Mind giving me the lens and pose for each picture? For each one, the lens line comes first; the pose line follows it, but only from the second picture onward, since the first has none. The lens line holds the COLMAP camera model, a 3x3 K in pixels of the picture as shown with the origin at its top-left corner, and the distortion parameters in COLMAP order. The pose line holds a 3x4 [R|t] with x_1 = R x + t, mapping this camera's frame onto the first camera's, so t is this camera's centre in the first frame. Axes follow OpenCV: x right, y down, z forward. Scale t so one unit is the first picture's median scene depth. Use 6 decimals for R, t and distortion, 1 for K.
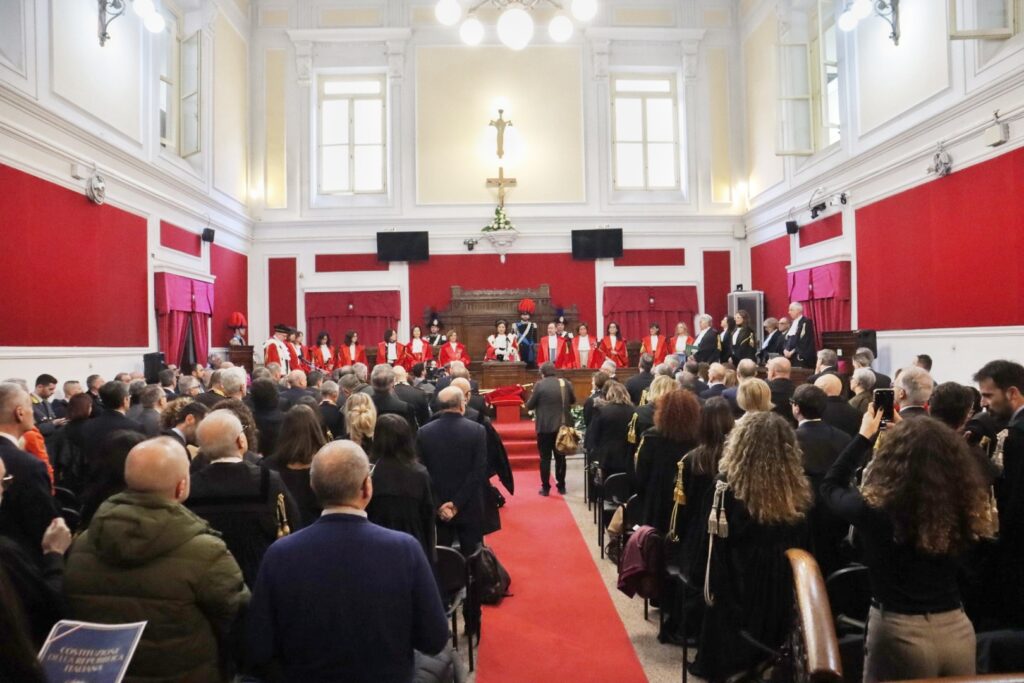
lens RADIAL K [[711.8, 0, 501.2], [0, 711.8, 353.6], [0, 0, 1]] dist [-0.110630, 0.051046]
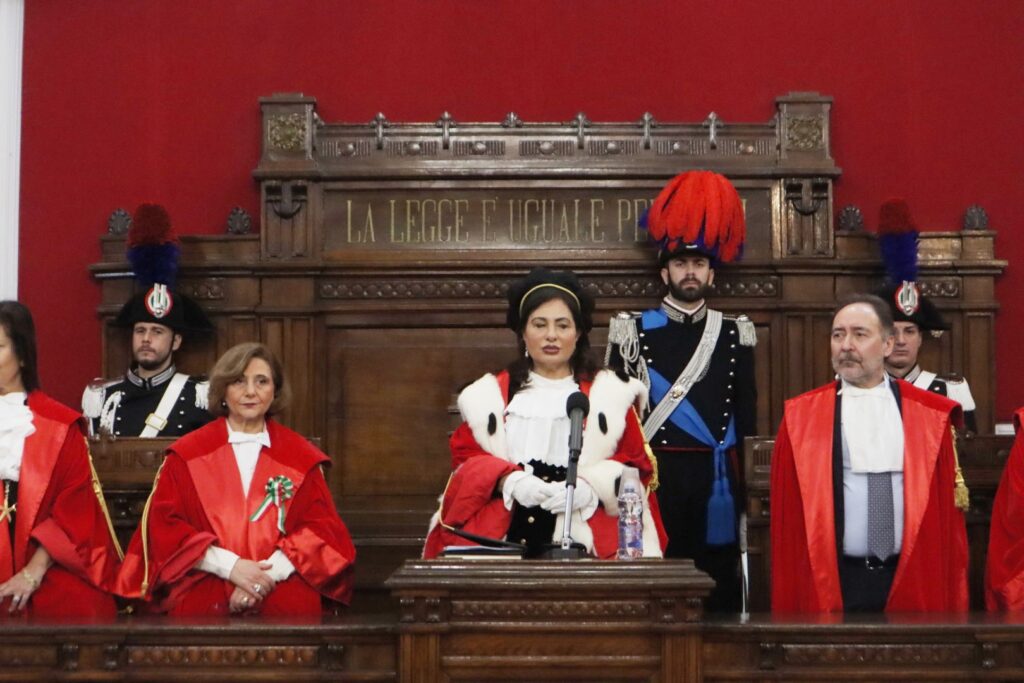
lens RADIAL K [[2022.8, 0, 510.1], [0, 2022.8, 338.3], [0, 0, 1]] dist [-0.055740, 0.000000]
pose [[0.998843, 0.017273, -0.044890, 0.013309], [-0.020059, 0.997852, -0.062357, -0.006904], [0.043716, 0.063186, 0.997044, 0.524282]]
